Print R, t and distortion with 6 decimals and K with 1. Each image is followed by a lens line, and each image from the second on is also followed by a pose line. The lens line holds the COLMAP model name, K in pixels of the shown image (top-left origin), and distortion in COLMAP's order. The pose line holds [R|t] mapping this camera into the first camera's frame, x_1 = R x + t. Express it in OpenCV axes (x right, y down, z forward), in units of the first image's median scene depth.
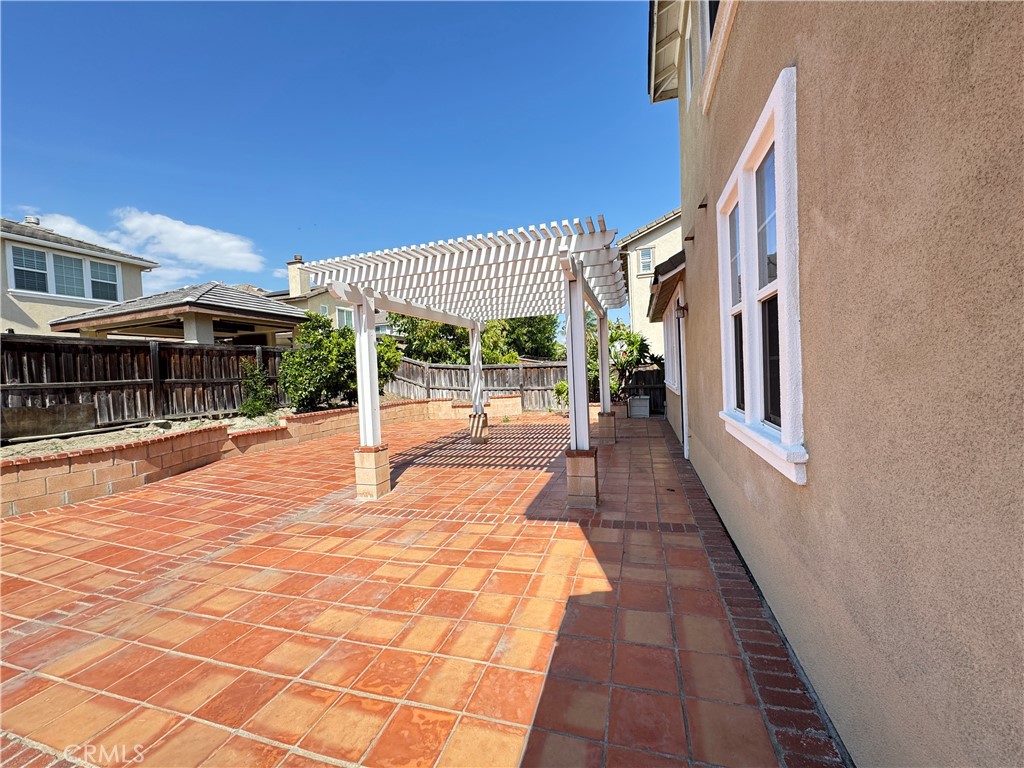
lens RADIAL K [[409.7, 0, 511.2], [0, 409.7, 383.6], [0, 0, 1]] dist [0.001999, 0.000118]
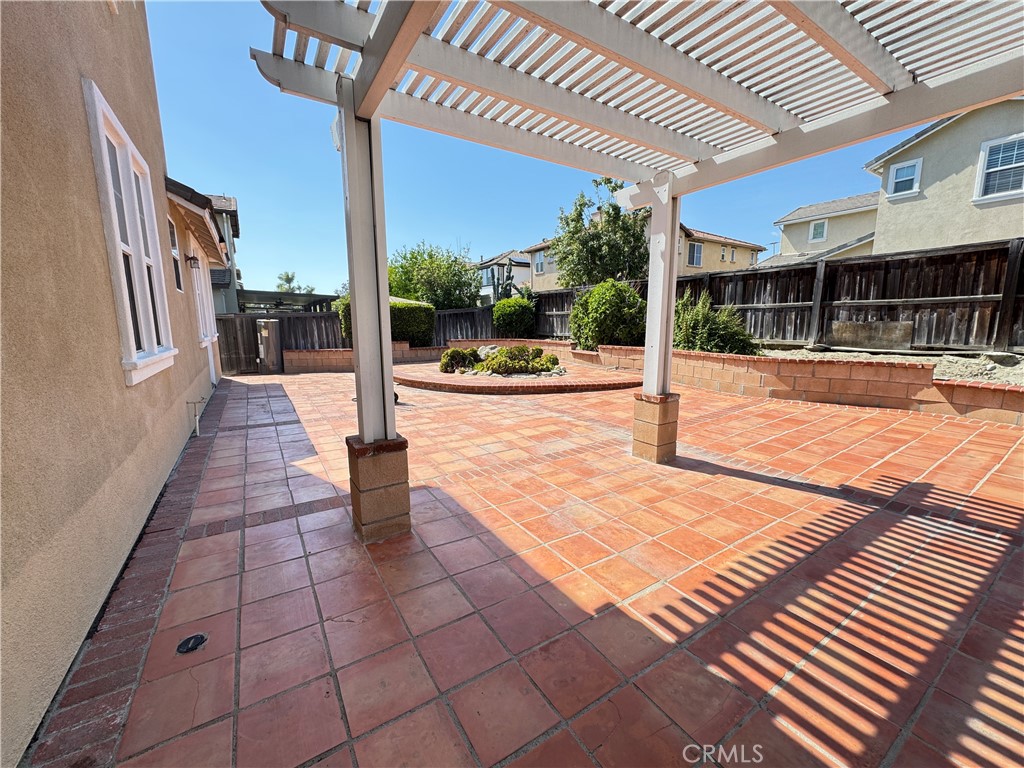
lens RADIAL K [[409.7, 0, 514.0], [0, 409.7, 384.1], [0, 0, 1]] dist [0.001999, 0.000118]
pose [[-0.642286, 0.167154, -0.748016, 0.302940], [0.013358, 0.978223, 0.207127, -0.021549], [0.766349, 0.123043, -0.630532, 0.975174]]
